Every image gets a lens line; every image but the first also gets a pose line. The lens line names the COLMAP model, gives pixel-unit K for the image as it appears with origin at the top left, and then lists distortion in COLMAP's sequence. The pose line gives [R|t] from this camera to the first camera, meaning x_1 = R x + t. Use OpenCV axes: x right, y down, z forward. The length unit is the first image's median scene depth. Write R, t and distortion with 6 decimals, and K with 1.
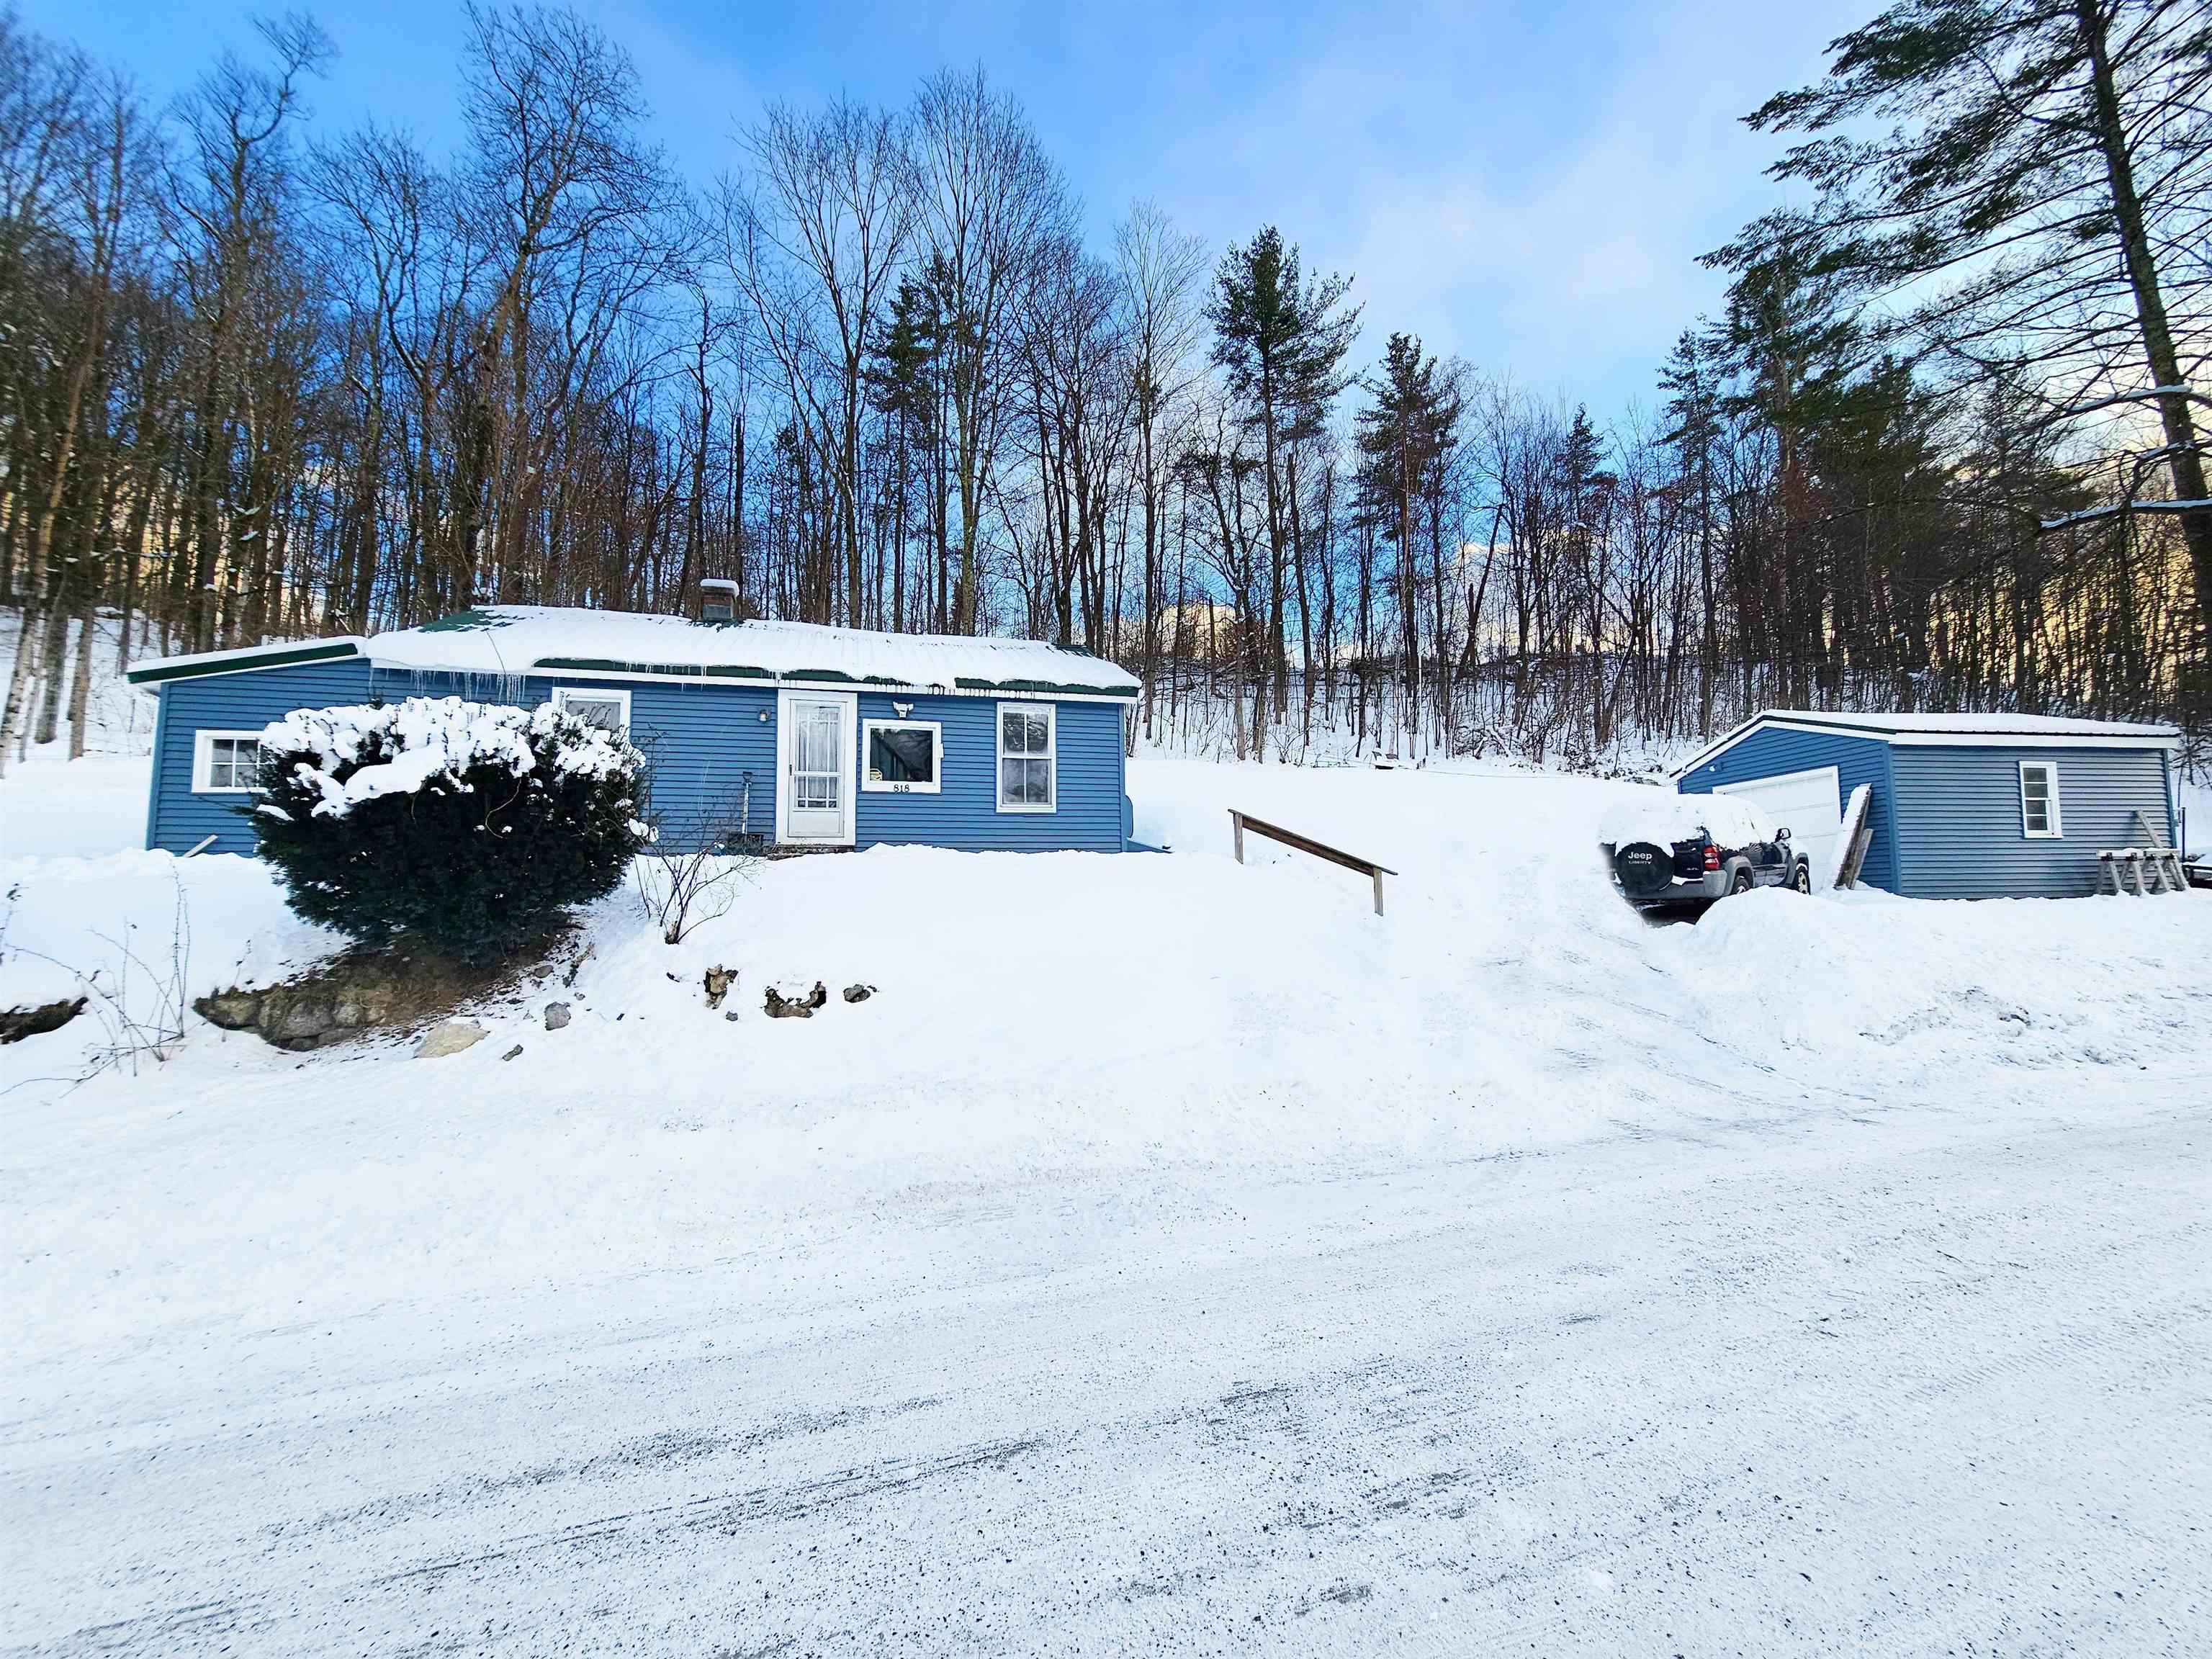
lens RADIAL K [[902.7, 0, 1107.6], [0, 902.7, 828.4], [0, 0, 1]] dist [-0.001099, 0.000281]
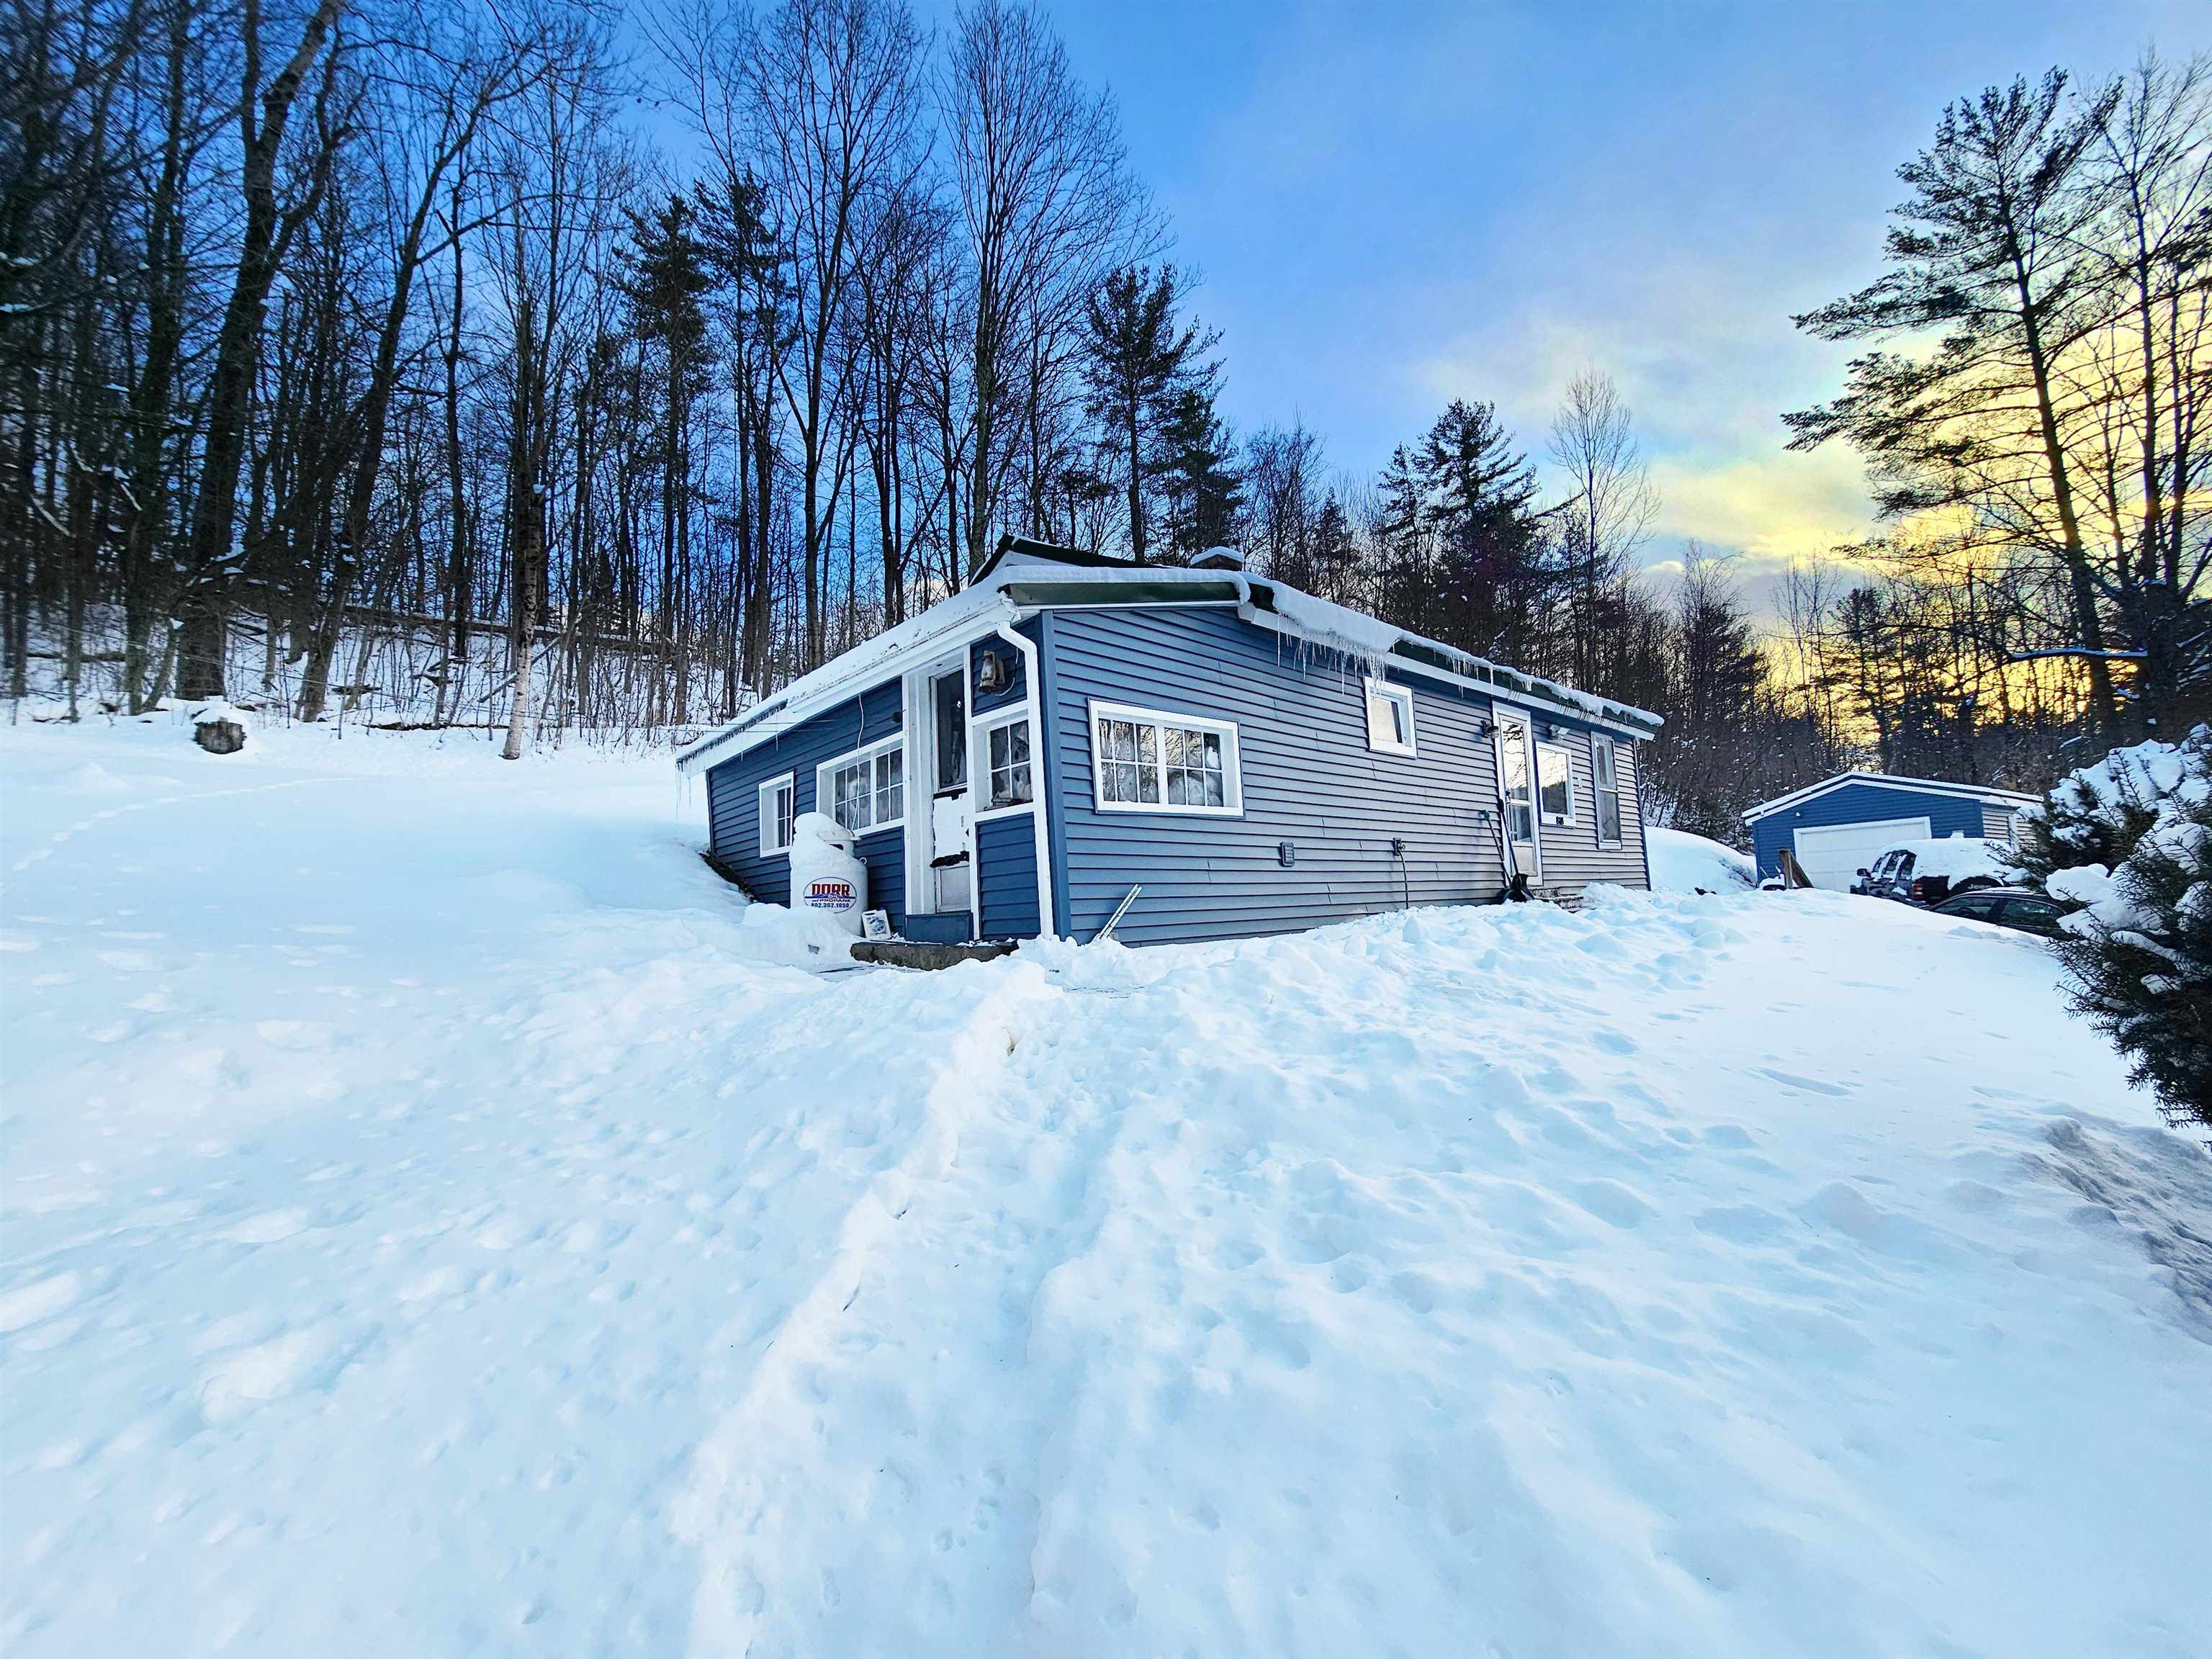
lens RADIAL K [[902.7, 0, 1107.6], [0, 902.7, 828.4], [0, 0, 1]] dist [-0.001099, 0.000281]
pose [[0.892086, 0.017865, 0.451513, -1.074717], [-0.009674, 0.999744, -0.020444, -0.015130], [-0.451762, 0.013870, 0.892030, 0.417562]]
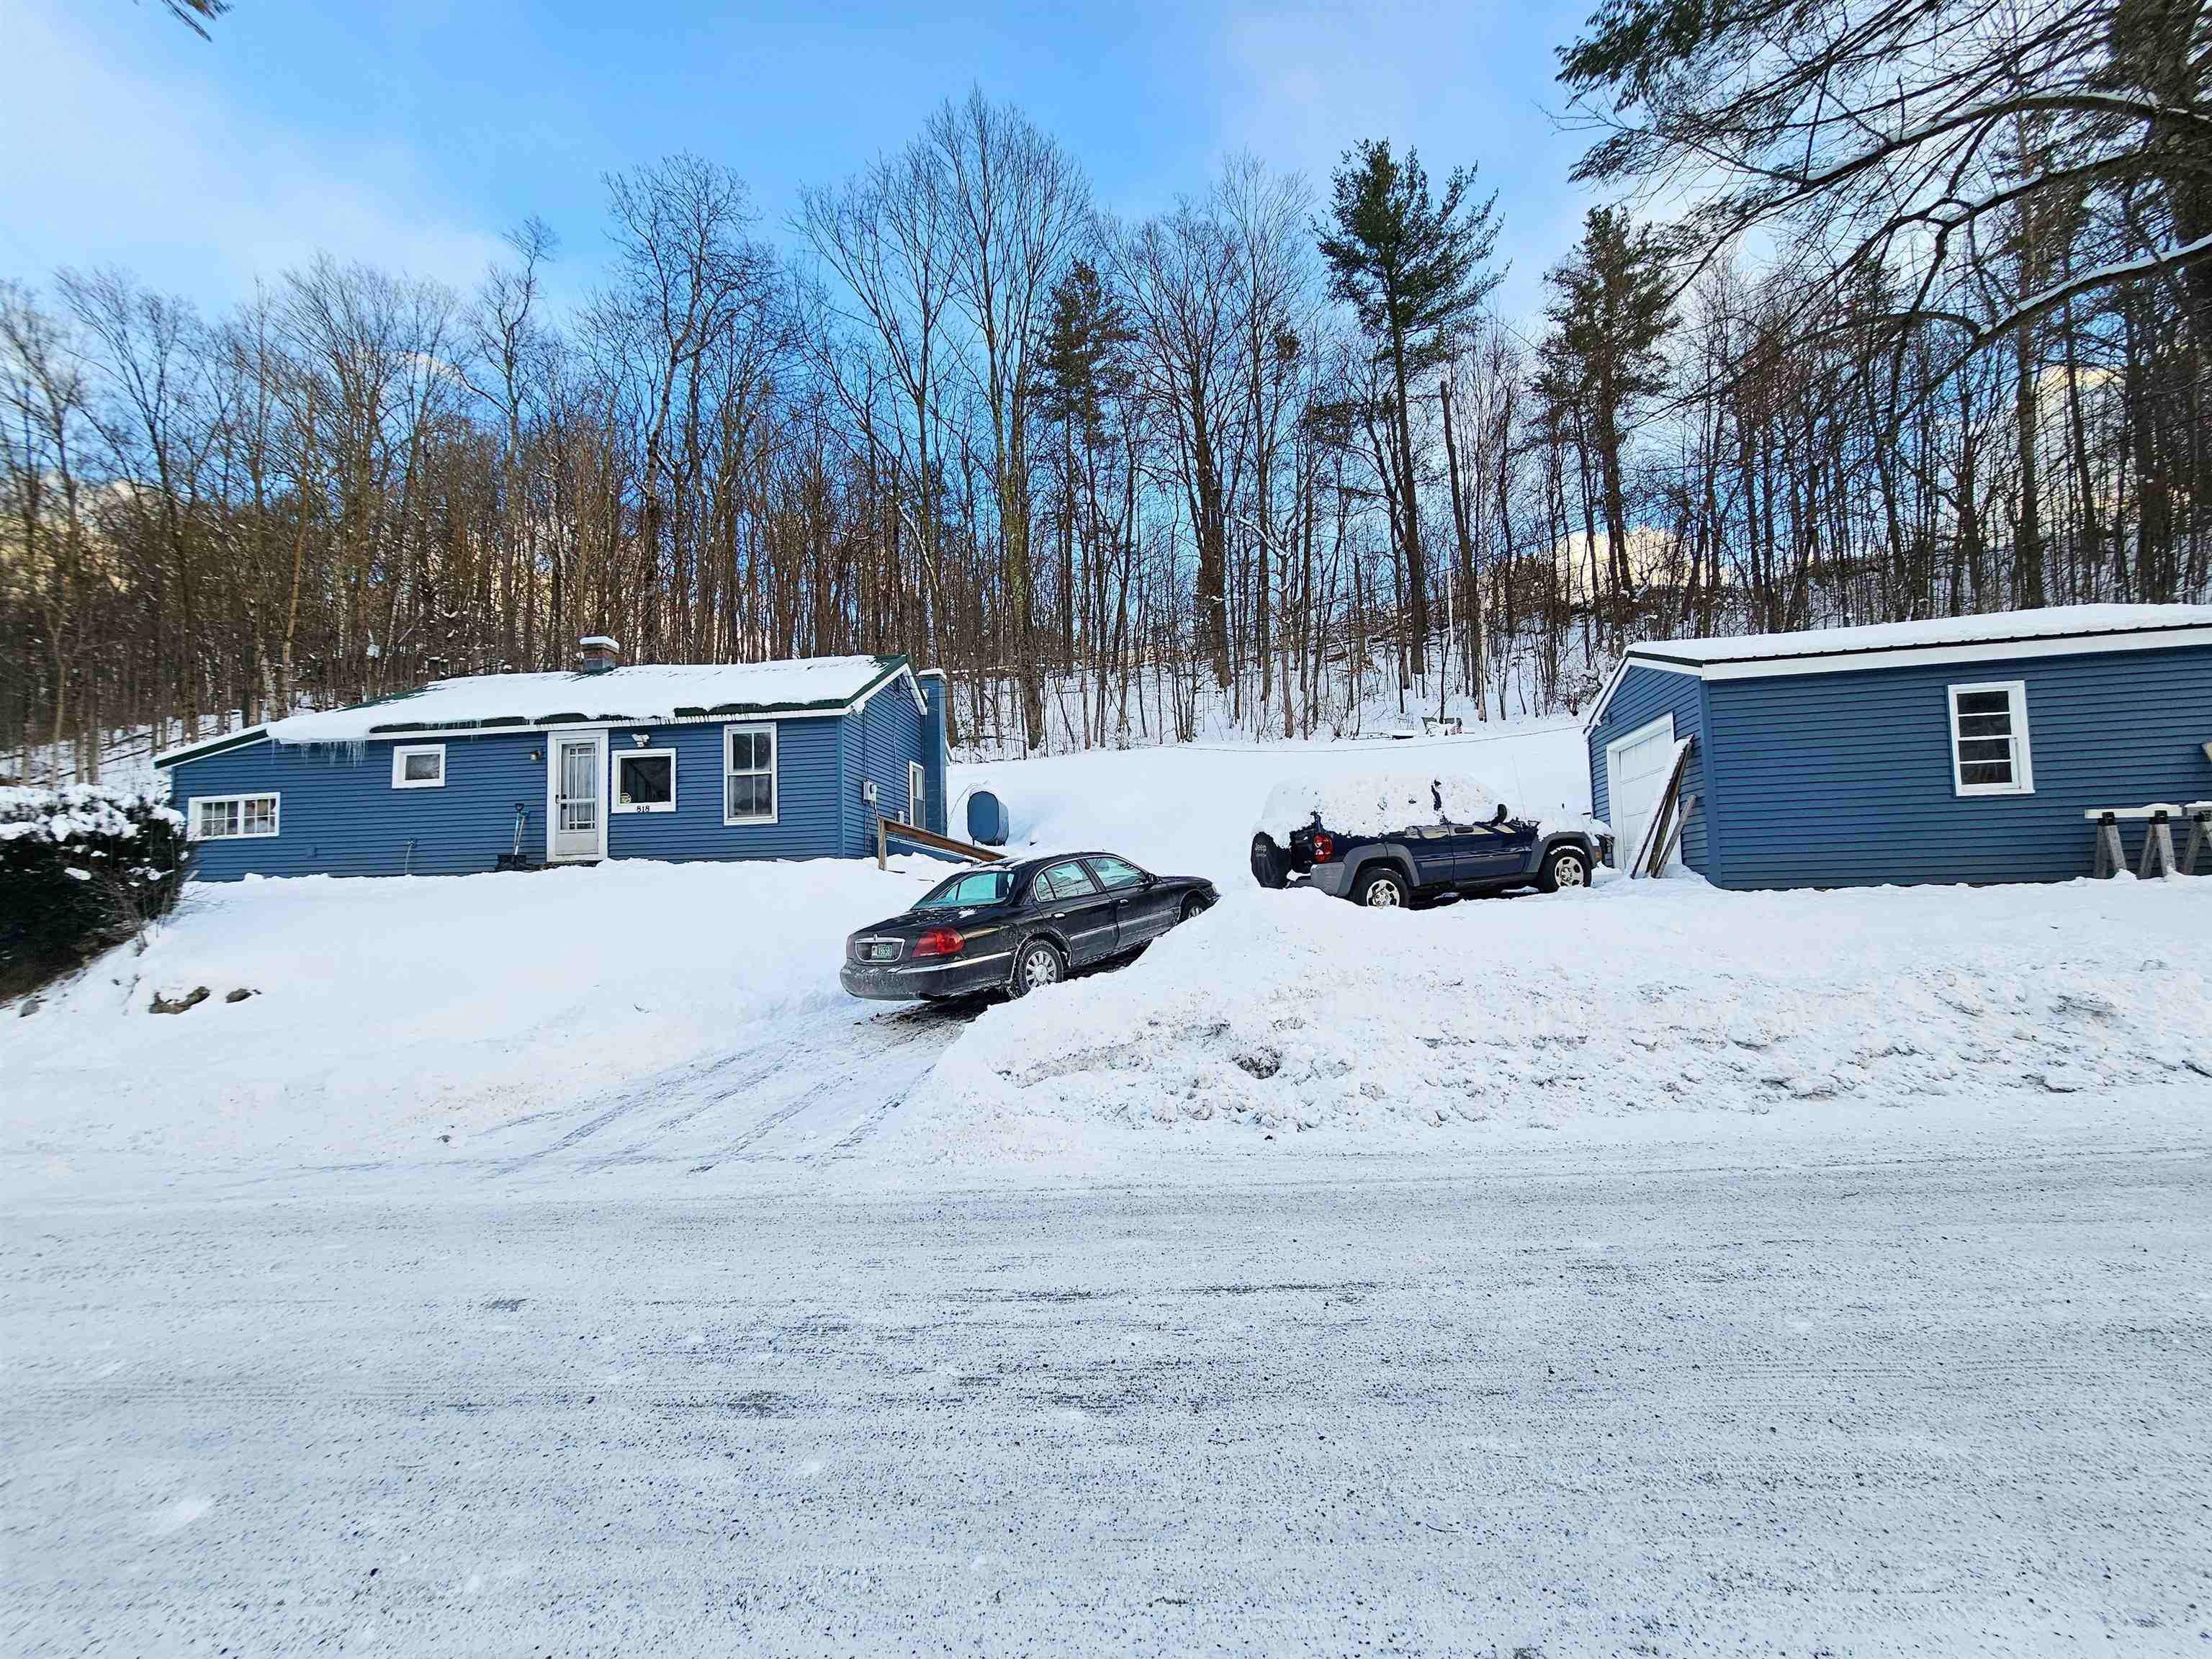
lens RADIAL K [[902.7, 0, 1107.6], [0, 902.7, 828.4], [0, 0, 1]] dist [-0.001099, 0.000281]
pose [[0.932504, -0.040685, -0.358861, 0.760023], [0.048331, 0.998755, 0.012358, -0.005636], [0.357911, -0.028868, 0.933309, 0.146569]]
